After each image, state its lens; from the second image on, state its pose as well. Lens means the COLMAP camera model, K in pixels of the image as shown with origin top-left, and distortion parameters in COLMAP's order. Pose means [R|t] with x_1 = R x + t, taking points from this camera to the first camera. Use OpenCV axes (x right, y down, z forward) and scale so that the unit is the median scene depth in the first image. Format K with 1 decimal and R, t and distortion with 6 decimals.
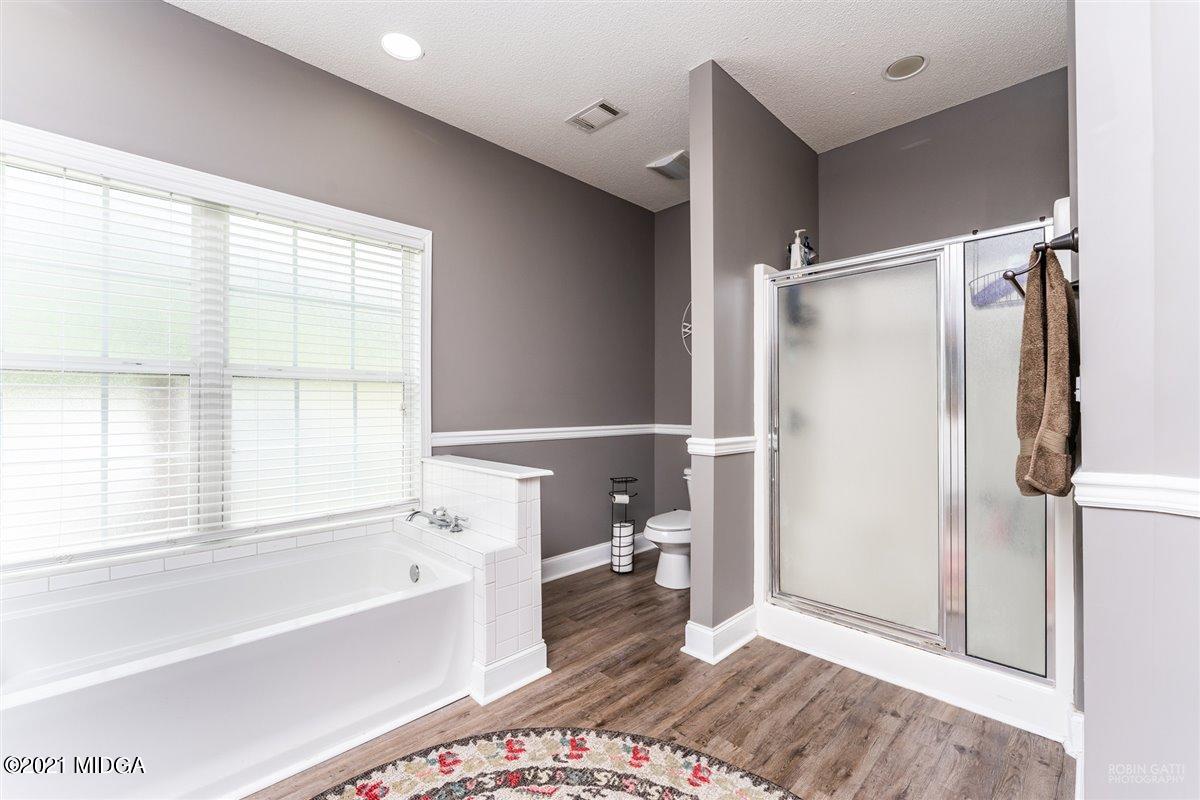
lens RADIAL K [[497.1, 0, 585.5], [0, 497.1, 405.5], [0, 0, 1]] dist [-0.001072, 0.000213]
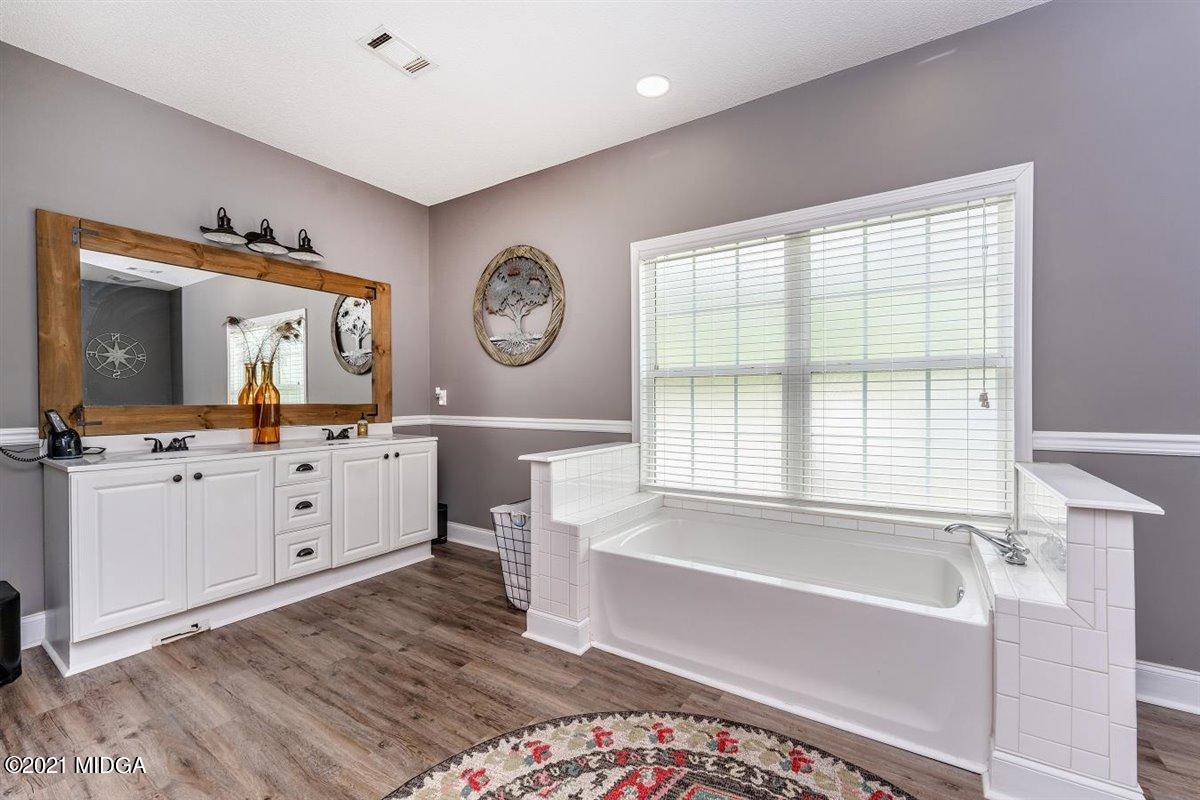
lens RADIAL K [[483.2, 0, 597.2], [0, 483.2, 404.3], [0, 0, 1]] dist [-0.038417, -0.000118]
pose [[0.191615, 0.007905, -0.981438, 0.329127], [0.010589, 0.999893, 0.010121, 0.001772], [0.981413, -0.012332, 0.191511, 0.282166]]
